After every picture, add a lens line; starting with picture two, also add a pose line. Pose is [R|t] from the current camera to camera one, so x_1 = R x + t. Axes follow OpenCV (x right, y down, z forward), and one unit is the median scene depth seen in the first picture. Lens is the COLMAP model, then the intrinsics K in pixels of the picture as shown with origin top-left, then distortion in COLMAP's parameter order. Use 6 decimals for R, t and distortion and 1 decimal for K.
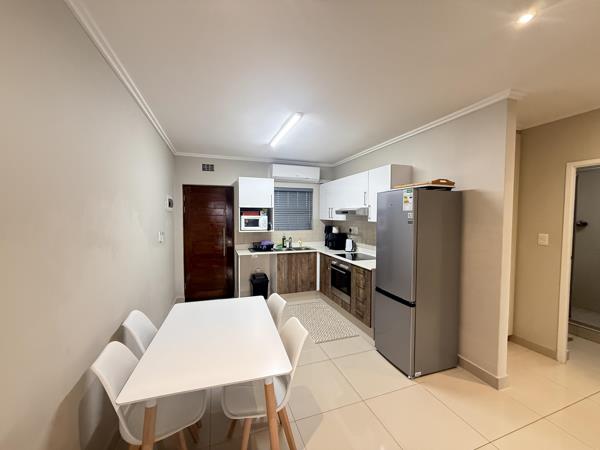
lens RADIAL K [[238.9, 0, 300.0], [0, 238.9, 225.0], [0, 0, 1]] dist [0.000582, 0.000189]
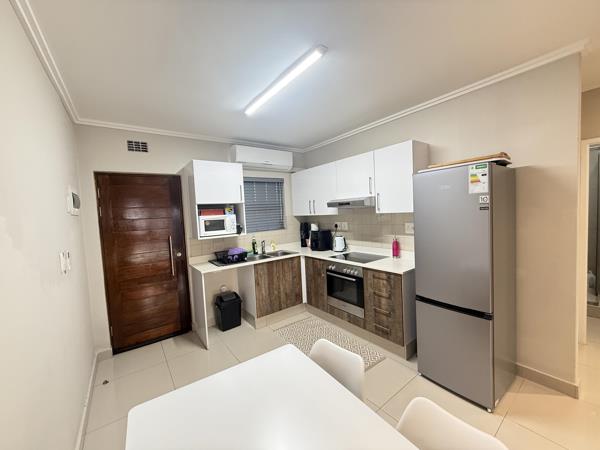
lens RADIAL K [[238.9, 0, 300.0], [0, 238.9, 225.0], [0, 0, 1]] dist [0.000582, 0.000189]
pose [[0.954385, -0.067887, 0.290757, -0.164936], [0.065607, 0.997690, 0.017594, -0.005489], [-0.291280, 0.002285, 0.956635, 0.239335]]
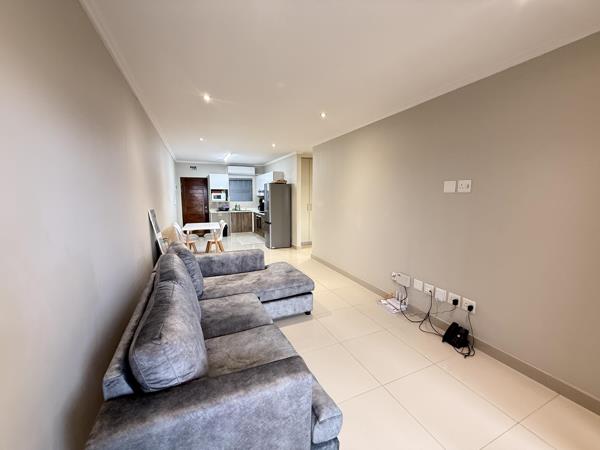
lens RADIAL K [[238.9, 0, 300.0], [0, 238.9, 225.0], [0, 0, 1]] dist [0.000582, 0.000189]
pose [[0.997349, -0.010985, 0.071929, 0.332075], [0.004723, 0.996228, 0.086650, 0.053544], [-0.072610, -0.086080, 0.993639, -1.022373]]
